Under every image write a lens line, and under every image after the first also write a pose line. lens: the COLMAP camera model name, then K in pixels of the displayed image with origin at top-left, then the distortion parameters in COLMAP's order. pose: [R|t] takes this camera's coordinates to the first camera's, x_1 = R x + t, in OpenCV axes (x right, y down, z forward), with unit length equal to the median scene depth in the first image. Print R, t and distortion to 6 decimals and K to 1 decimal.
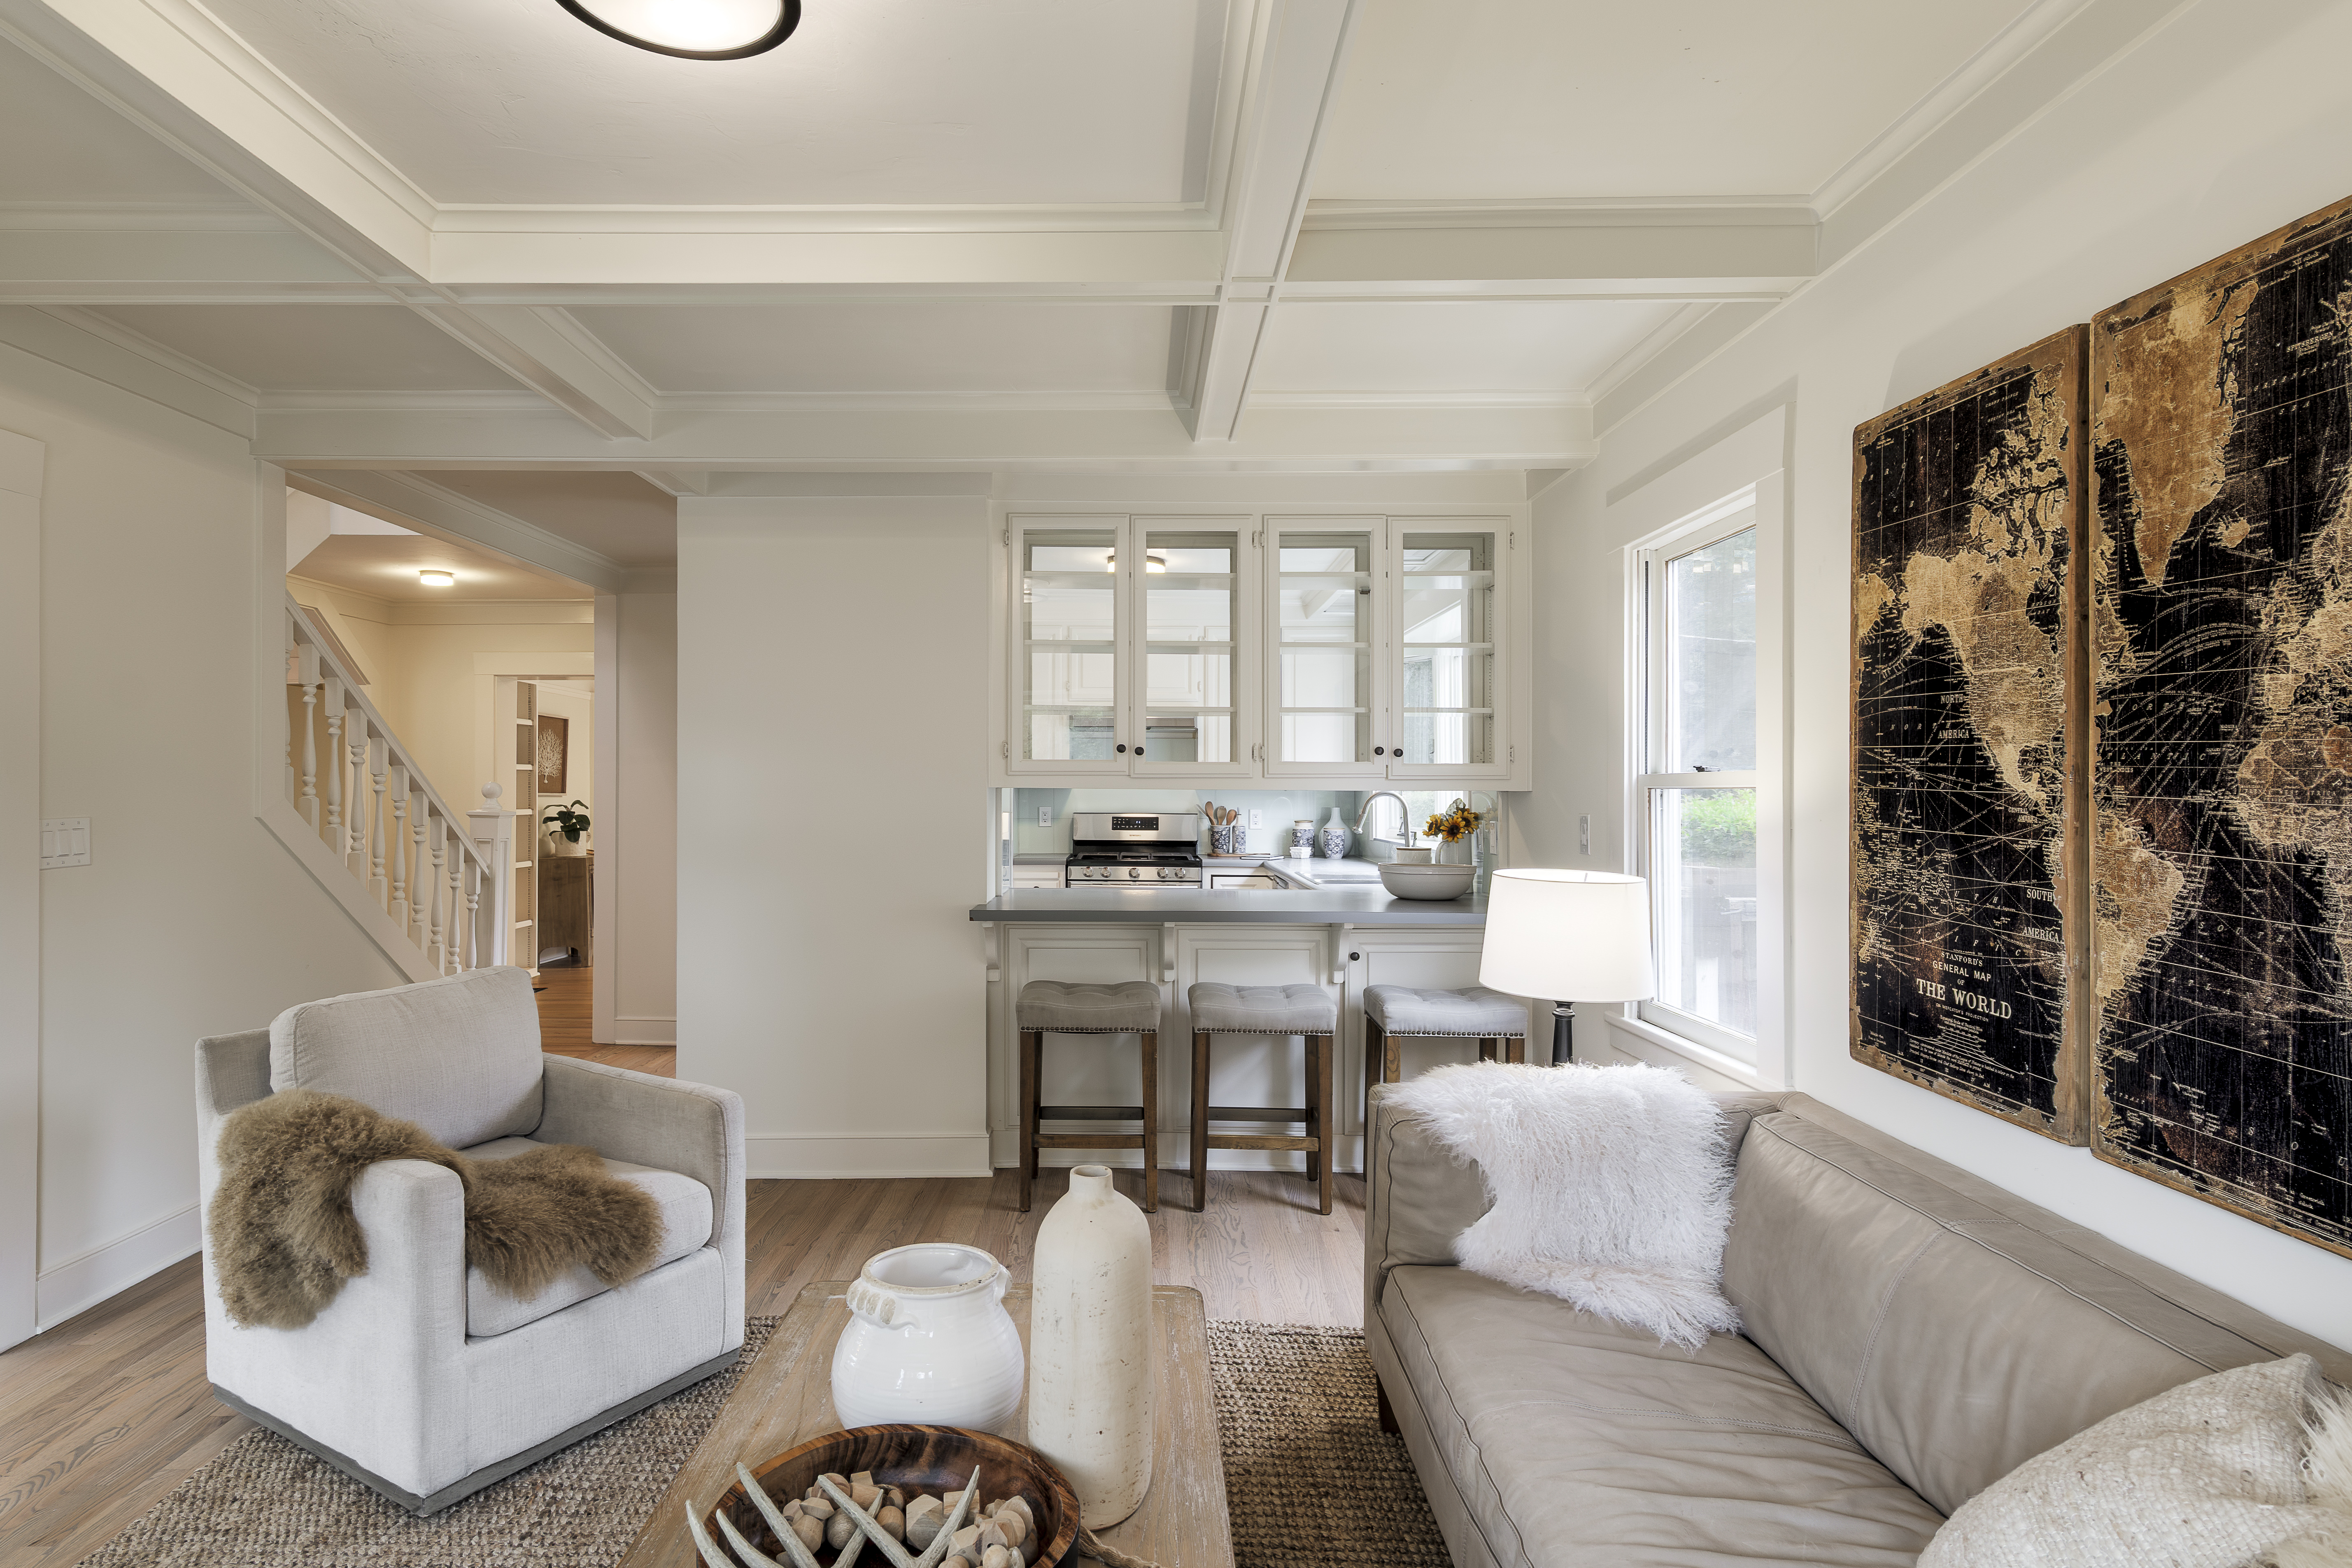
lens RADIAL K [[1251.7, 0, 1169.2], [0, 1251.7, 782.0], [0, 0, 1]] dist [-0.000106, -0.000238]
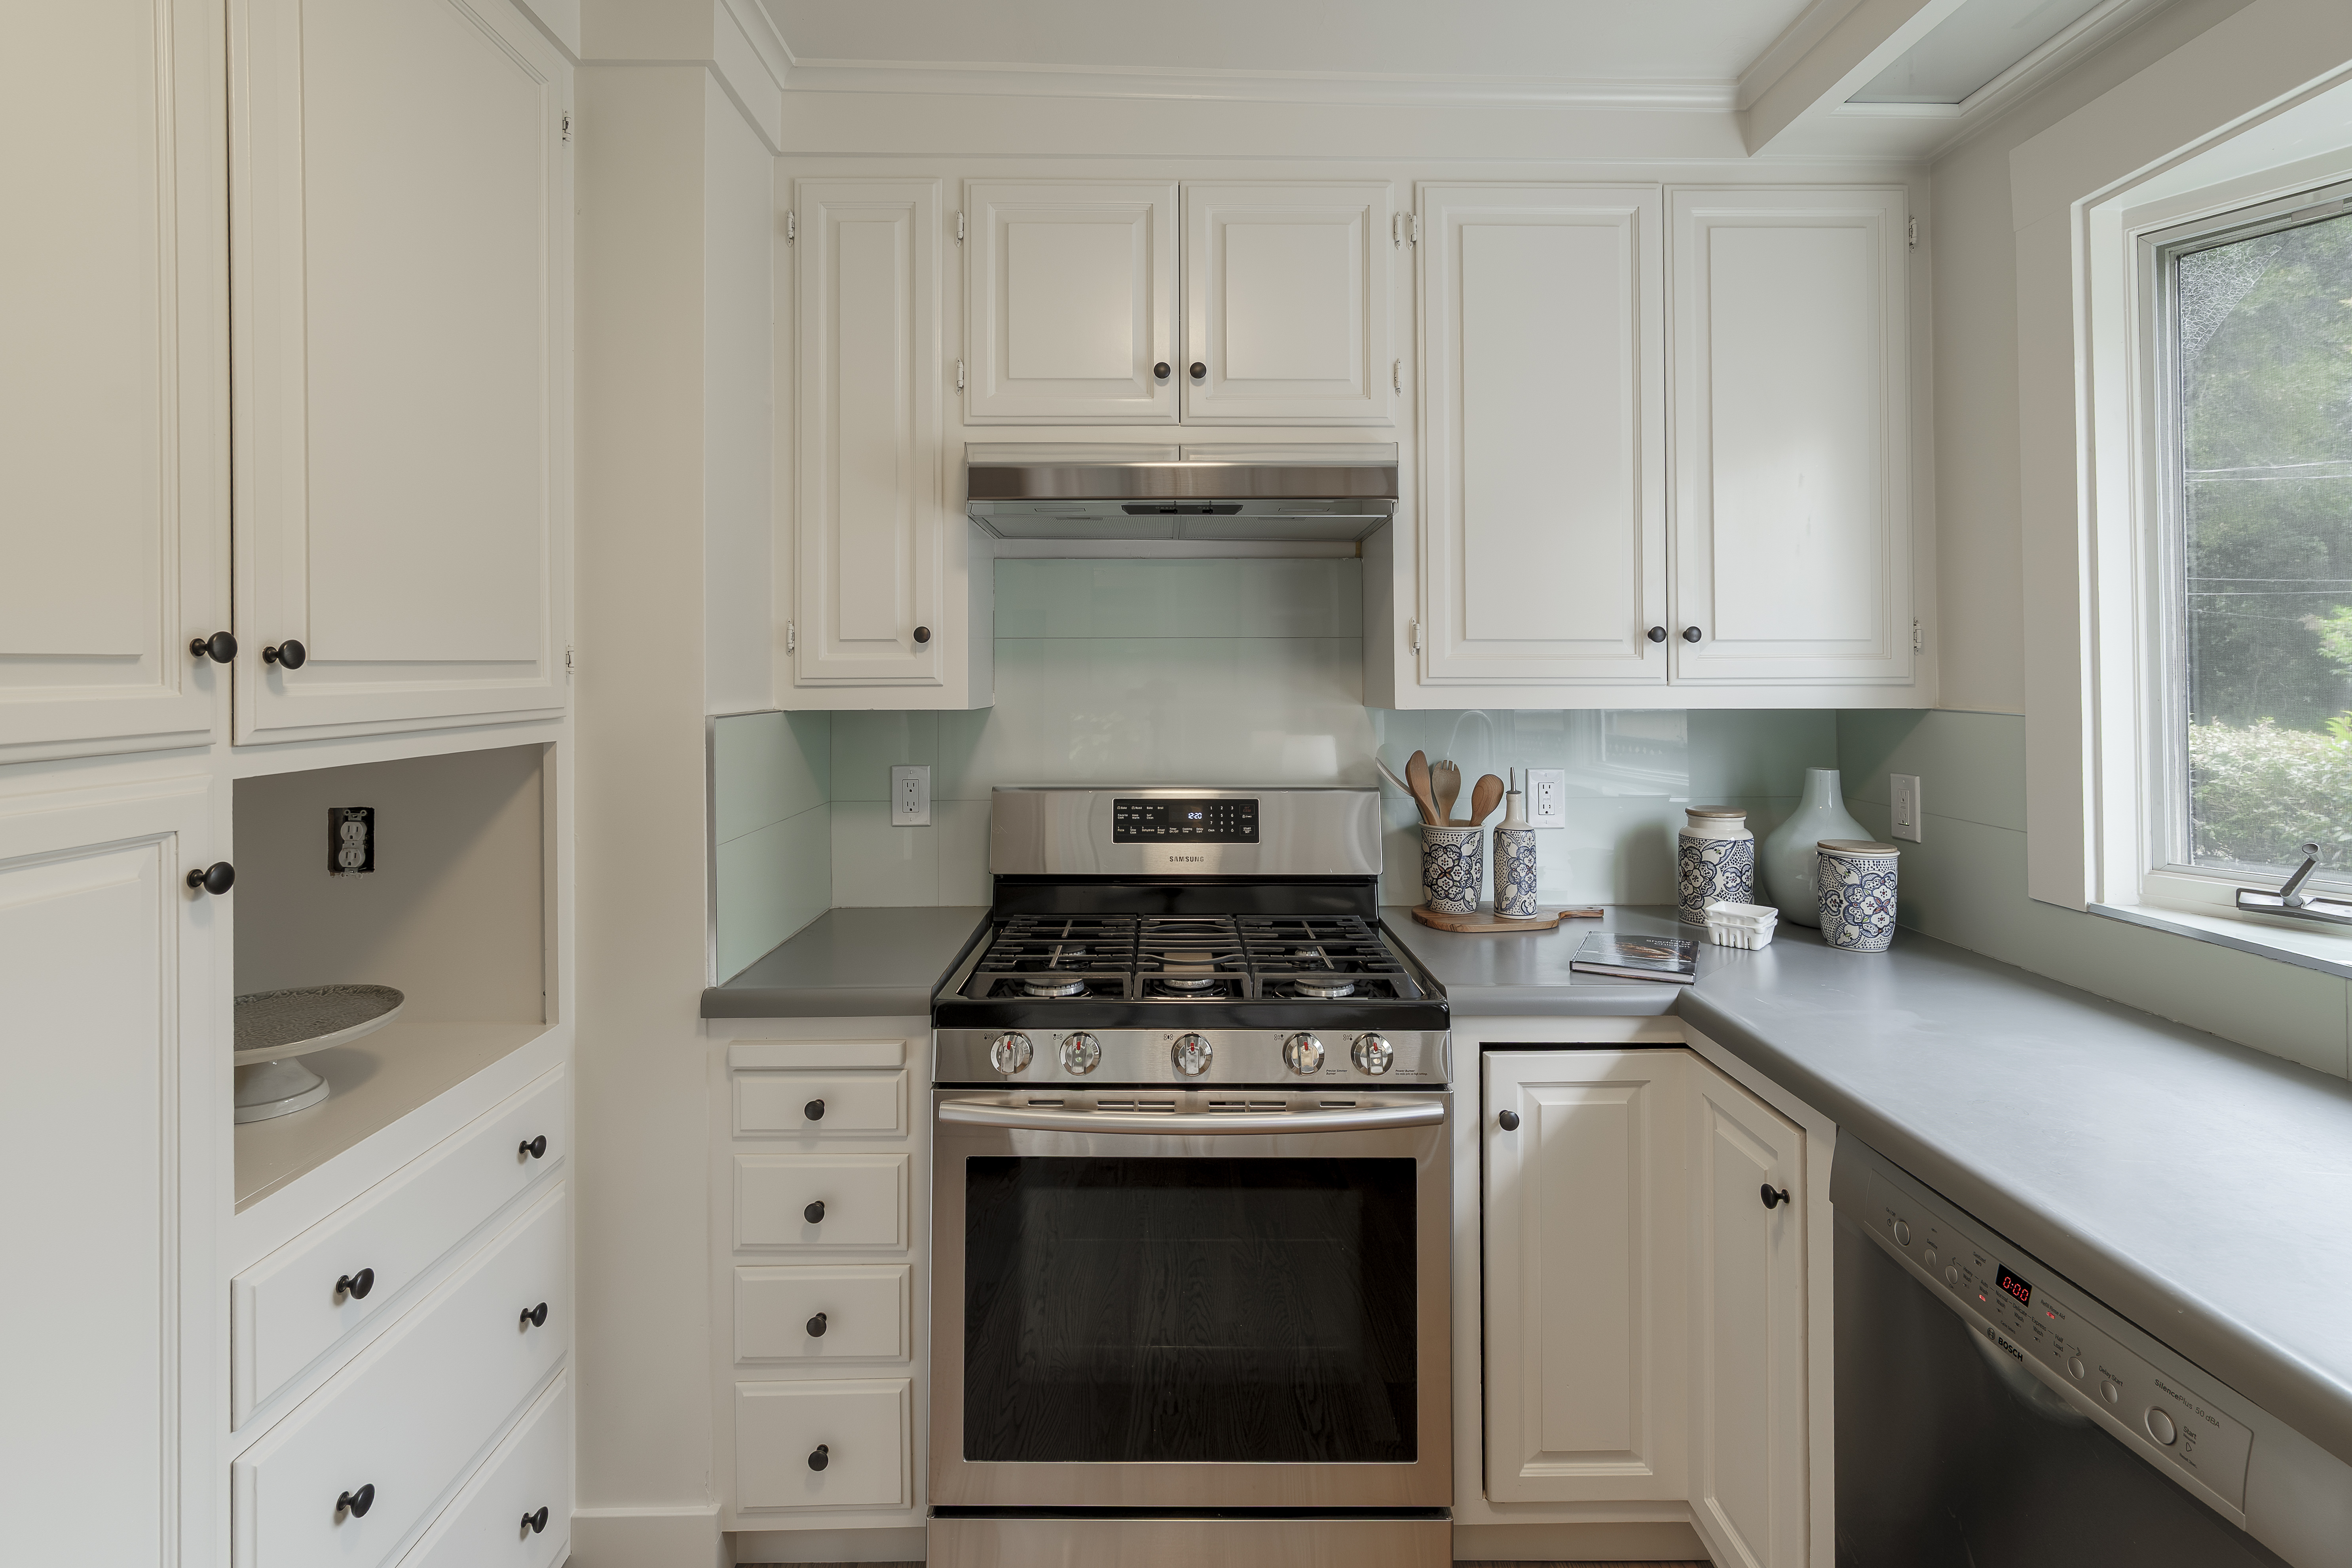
lens RADIAL K [[1098.3, 0, 1178.0], [0, 1098.3, 667.3], [0, 0, 1]] dist [-0.005978, 0.001216]
pose [[0.999930, -0.003093, -0.011393, -0.100793], [0.003135, 0.999988, 0.003665, -0.027576], [0.011381, -0.003701, 0.999928, 2.796581]]
